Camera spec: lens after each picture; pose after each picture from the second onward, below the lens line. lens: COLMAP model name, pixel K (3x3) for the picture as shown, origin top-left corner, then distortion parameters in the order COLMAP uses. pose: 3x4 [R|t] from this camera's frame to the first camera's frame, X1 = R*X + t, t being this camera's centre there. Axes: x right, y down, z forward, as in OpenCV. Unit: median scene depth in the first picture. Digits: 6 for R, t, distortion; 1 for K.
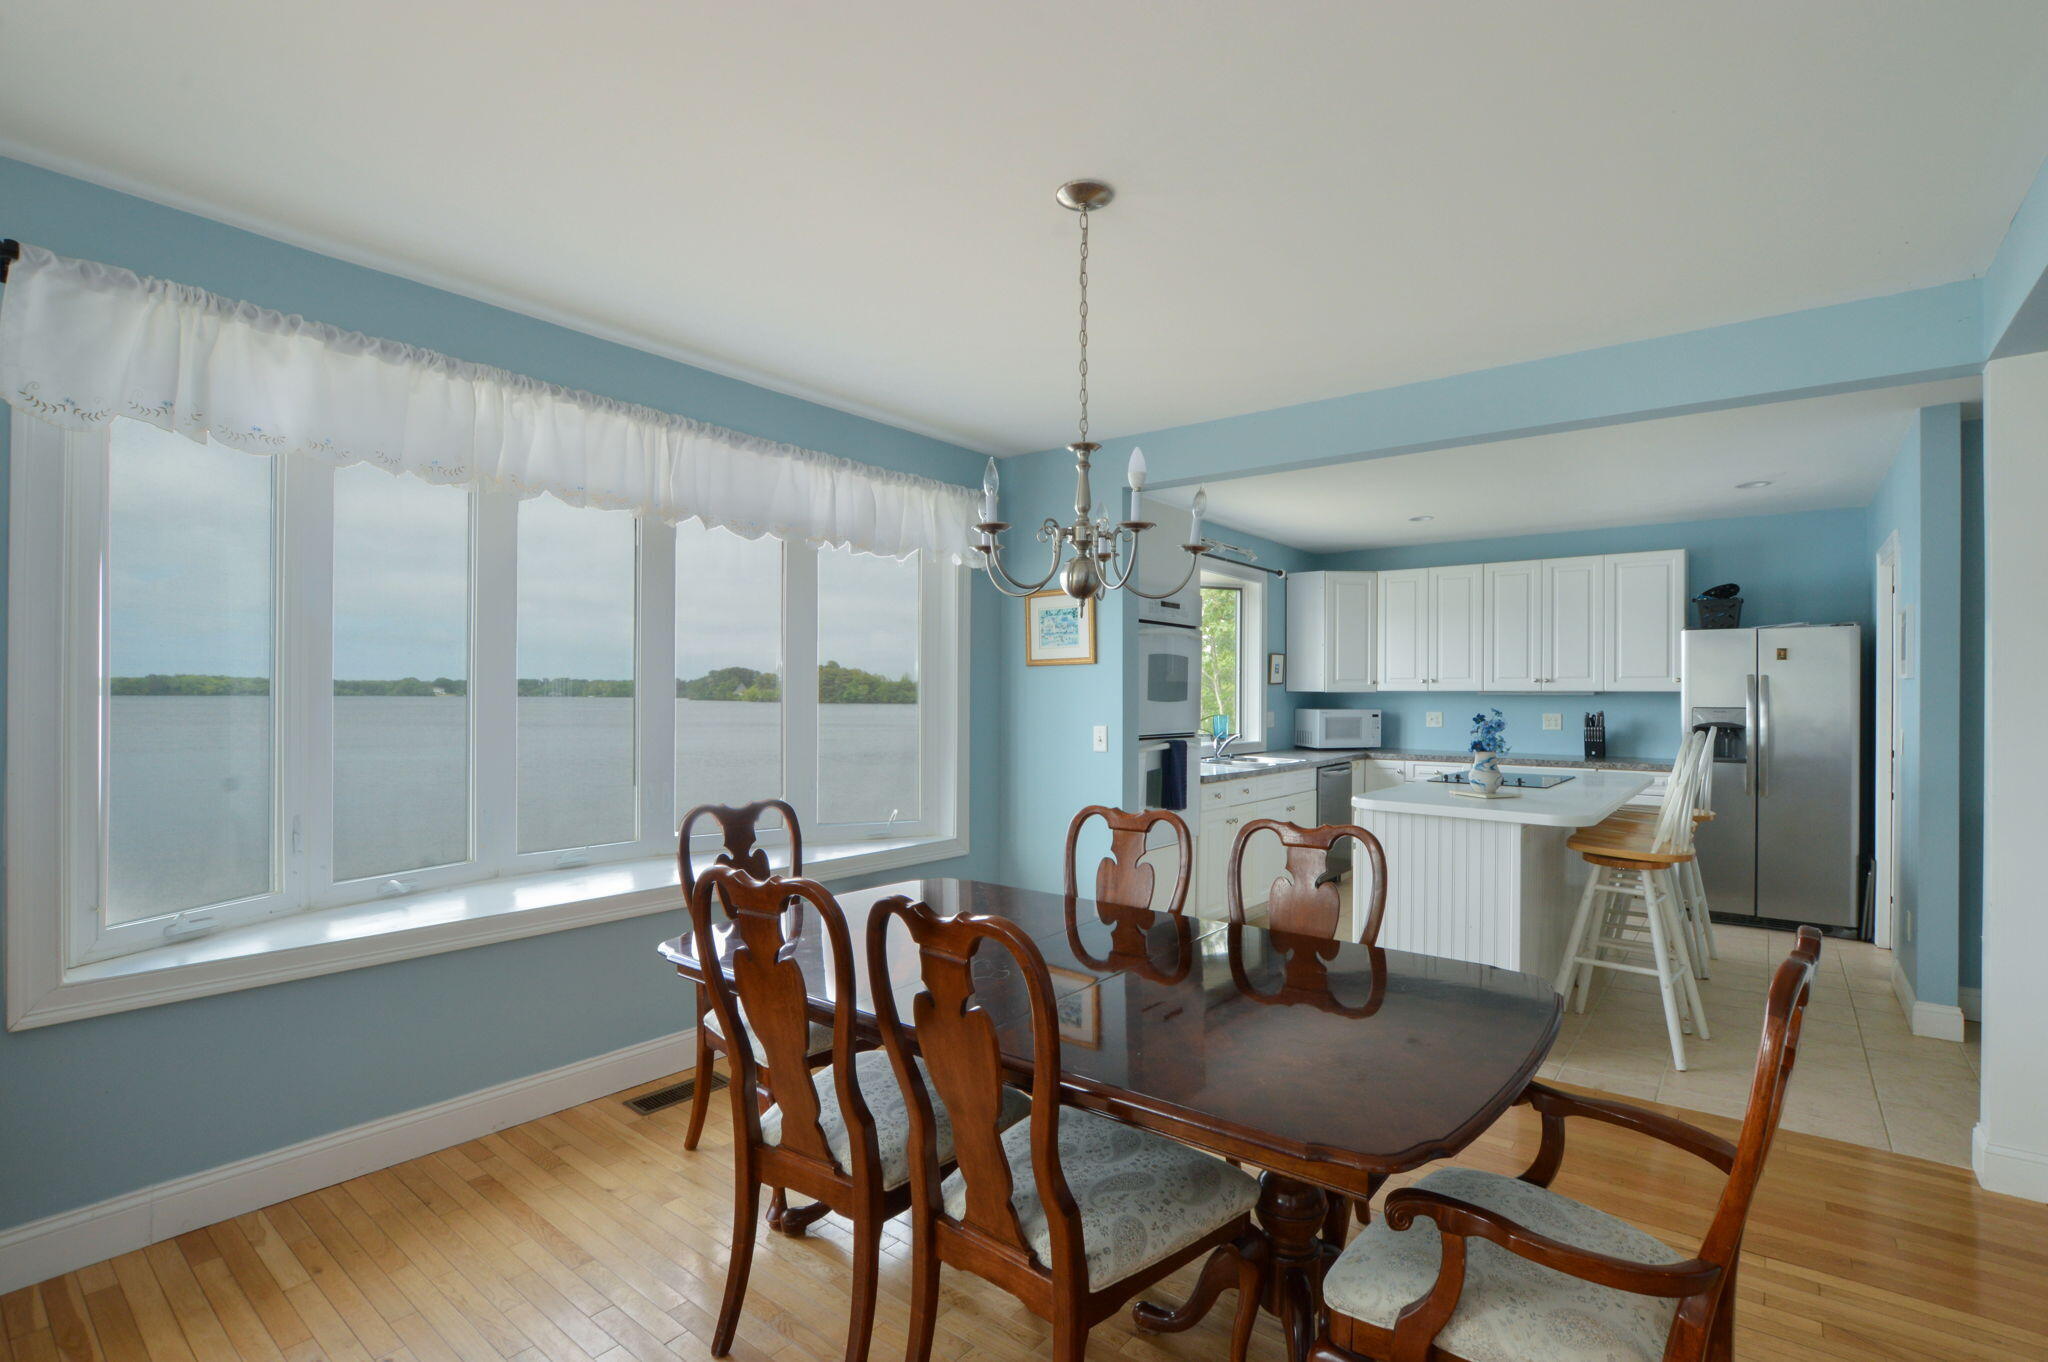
lens RADIAL K [[950.5, 0, 1020.7], [0, 950.5, 690.3], [0, 0, 1]] dist [-0.022128, 0.003930]
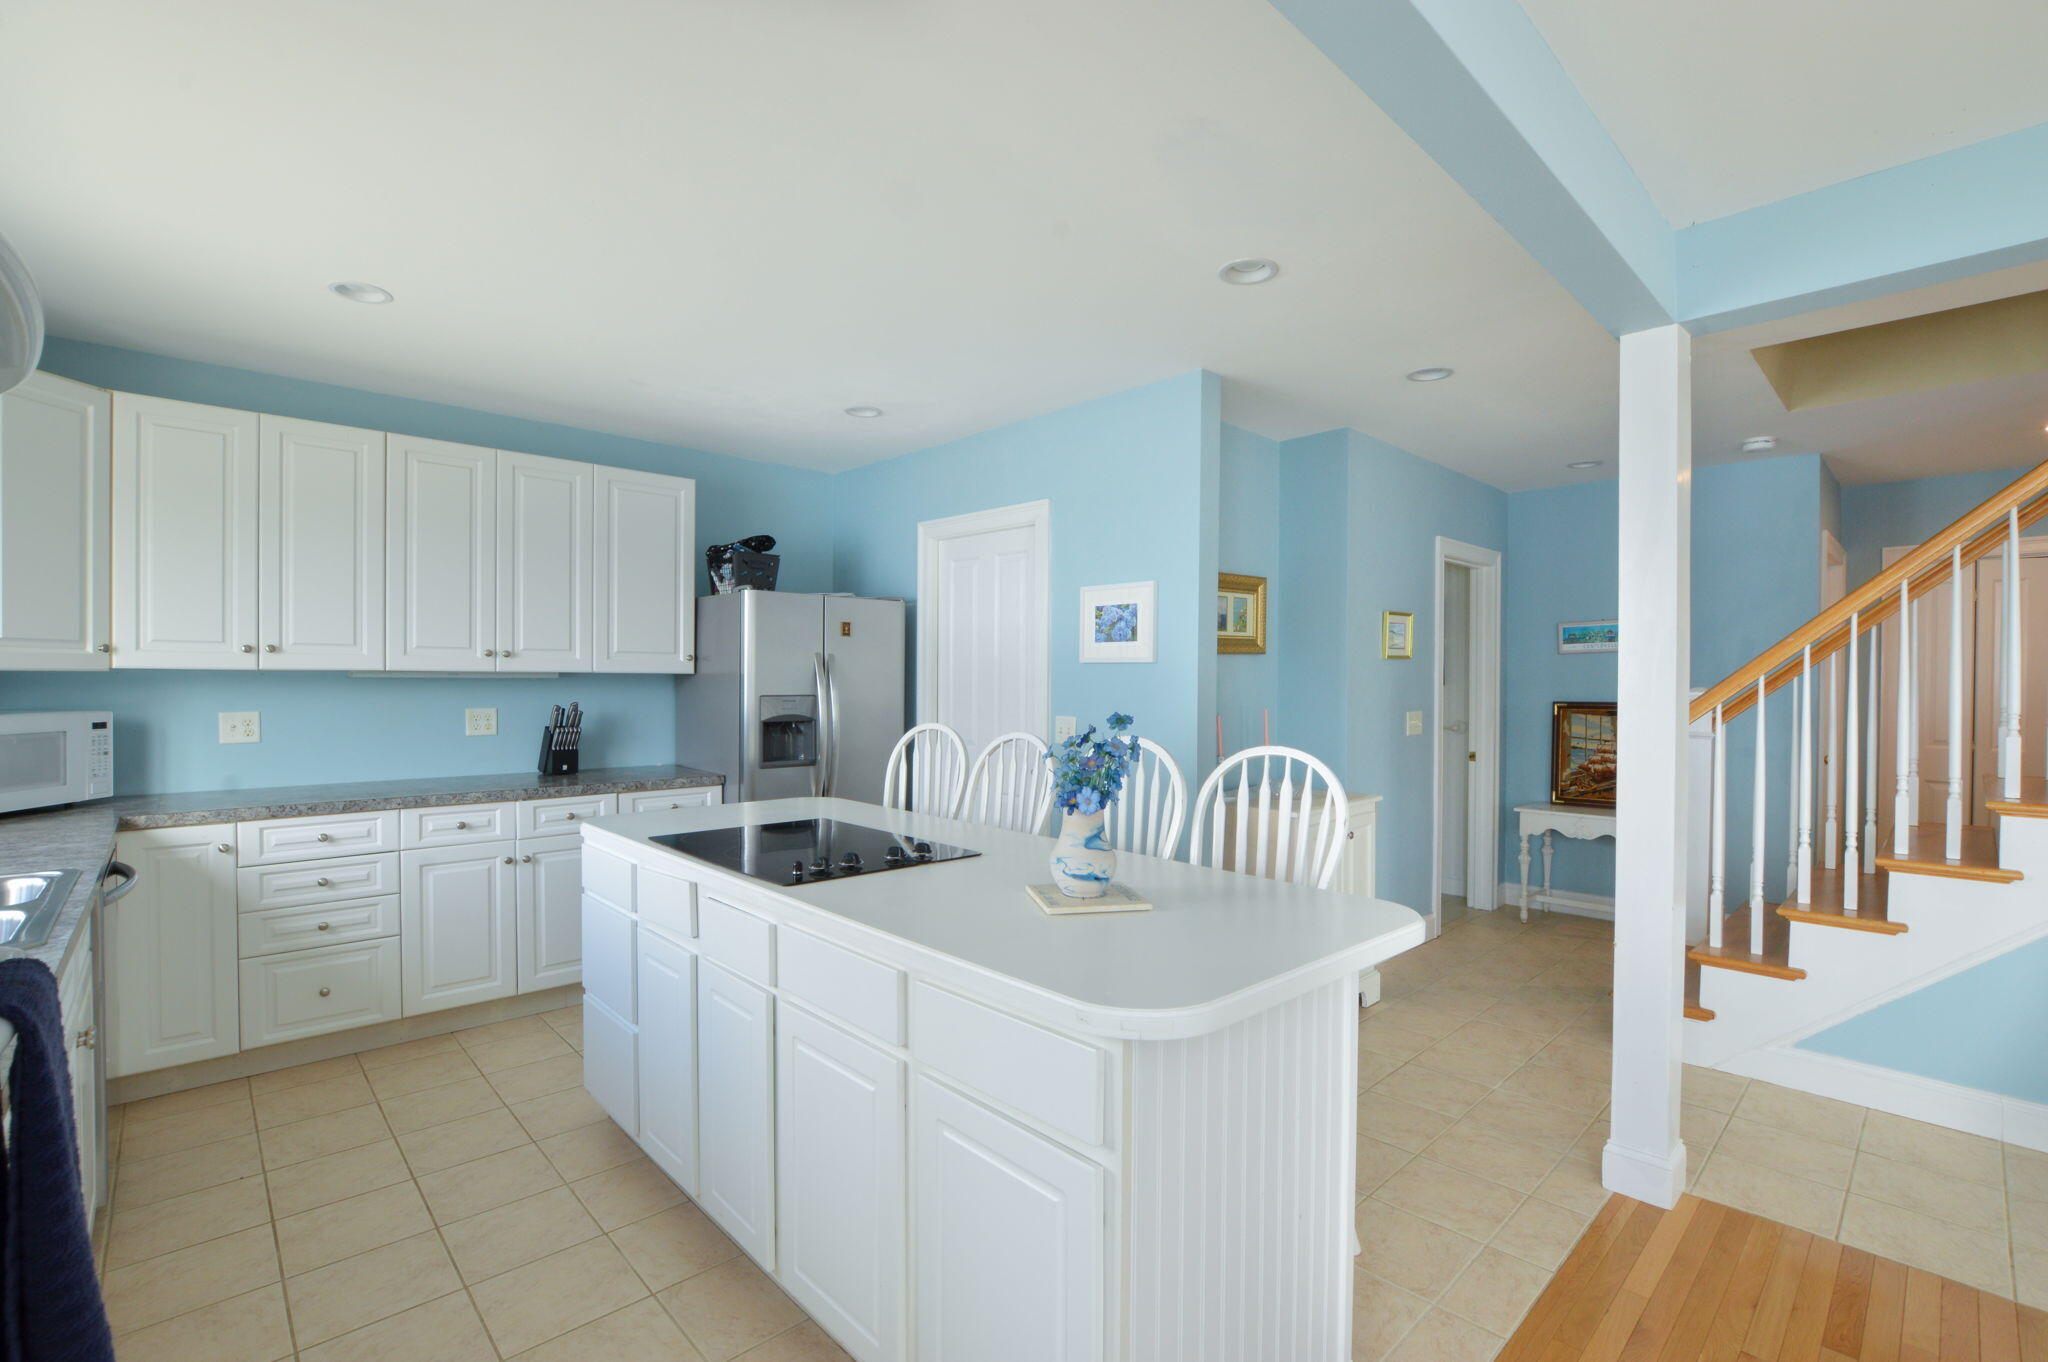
lens RADIAL K [[950.5, 0, 1030.7], [0, 950.5, 667.8], [0, 0, 1]] dist [-0.022128, 0.003930]
pose [[0.116565, 0.009230, 0.993140, 0.006403], [-0.009508, 0.999921, -0.008178, 0.000199], [-0.993138, -0.008489, 0.116644, 0.856219]]
